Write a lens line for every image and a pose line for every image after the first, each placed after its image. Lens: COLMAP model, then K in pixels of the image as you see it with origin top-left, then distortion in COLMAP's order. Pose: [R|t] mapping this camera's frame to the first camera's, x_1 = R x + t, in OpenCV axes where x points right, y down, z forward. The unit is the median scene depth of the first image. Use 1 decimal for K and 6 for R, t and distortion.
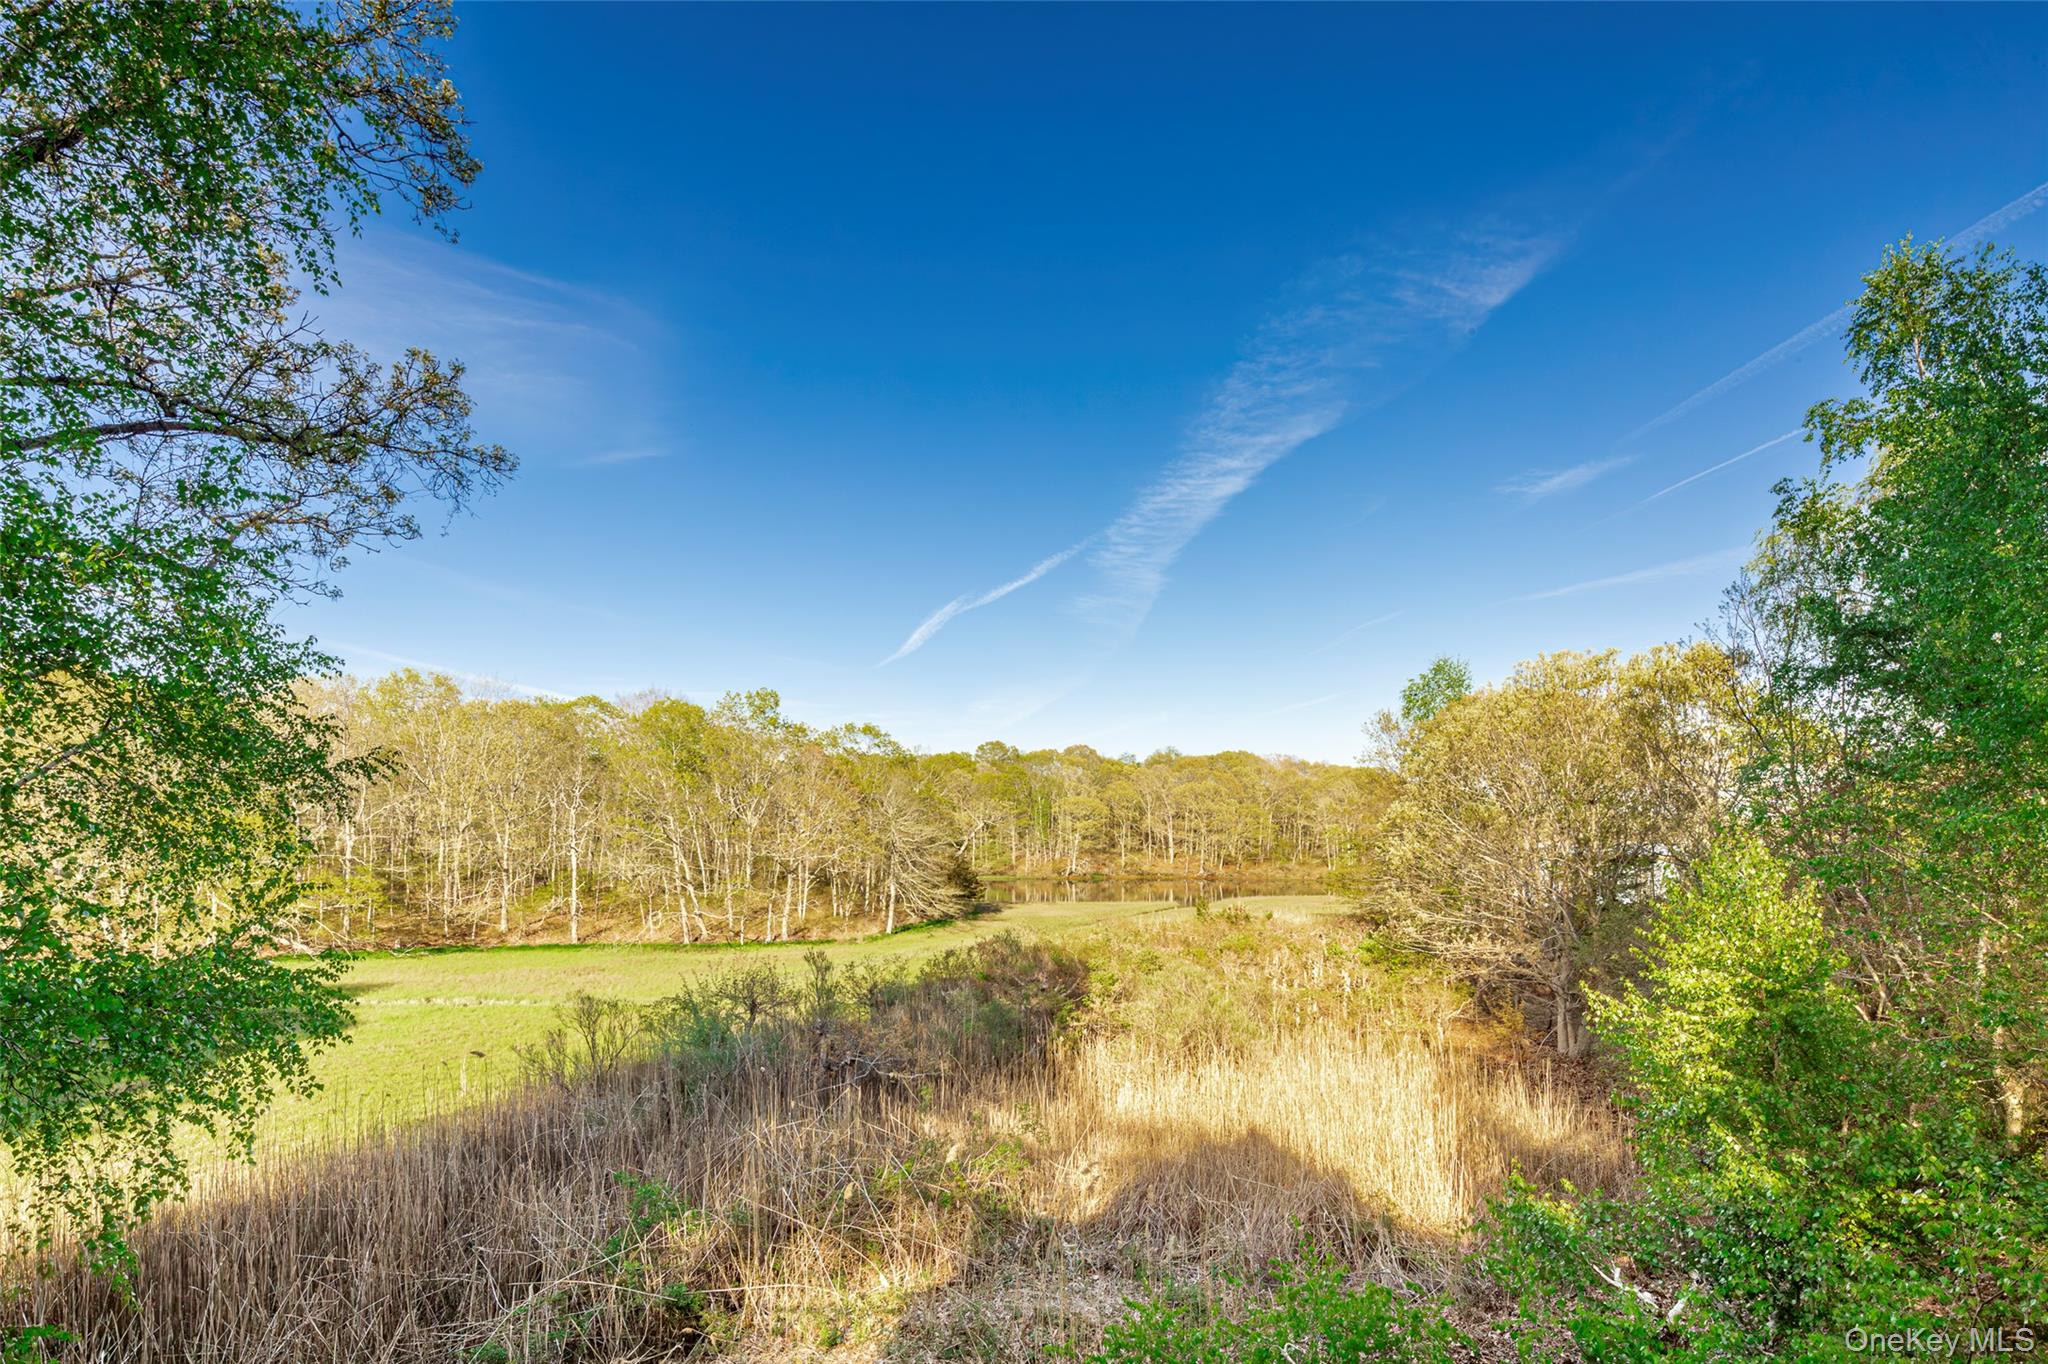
lens RADIAL K [[1009.1, 0, 1060.8], [0, 1009.1, 844.1], [0, 0, 1]] dist [-0.002016, -0.001954]
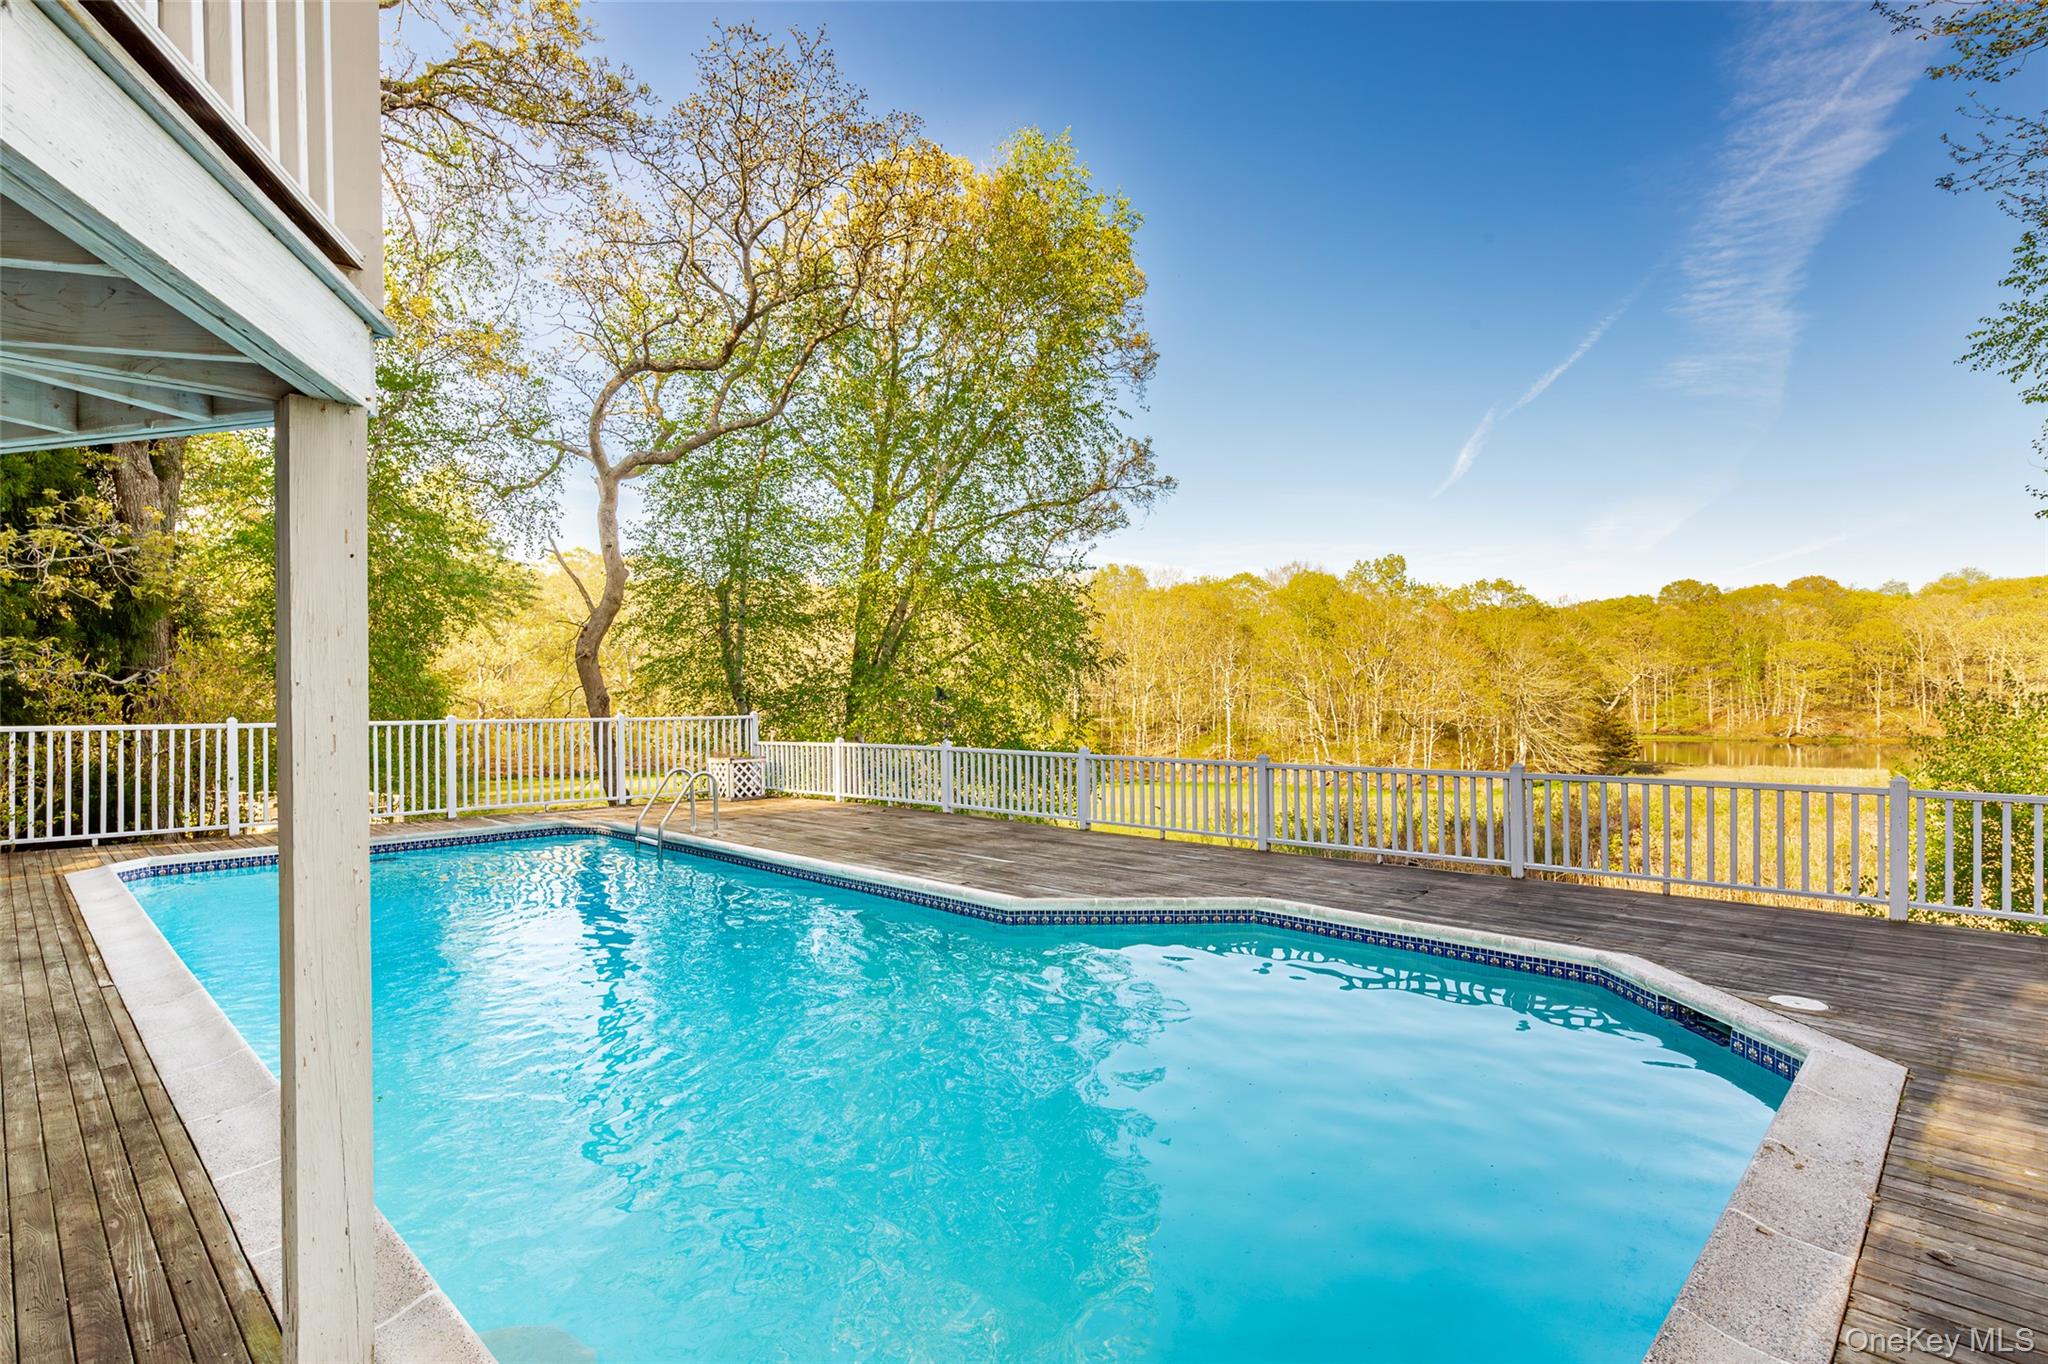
lens RADIAL K [[1009.1, 0, 995.0], [0, 1009.1, 693.3], [0, 0, 1]] dist [-0.002016, -0.001954]
pose [[0.774391, -0.007671, -0.632661, 0.055974], [0.003055, 0.999960, -0.008386, 0.000849], [0.632700, 0.004561, 0.774383, -0.097247]]
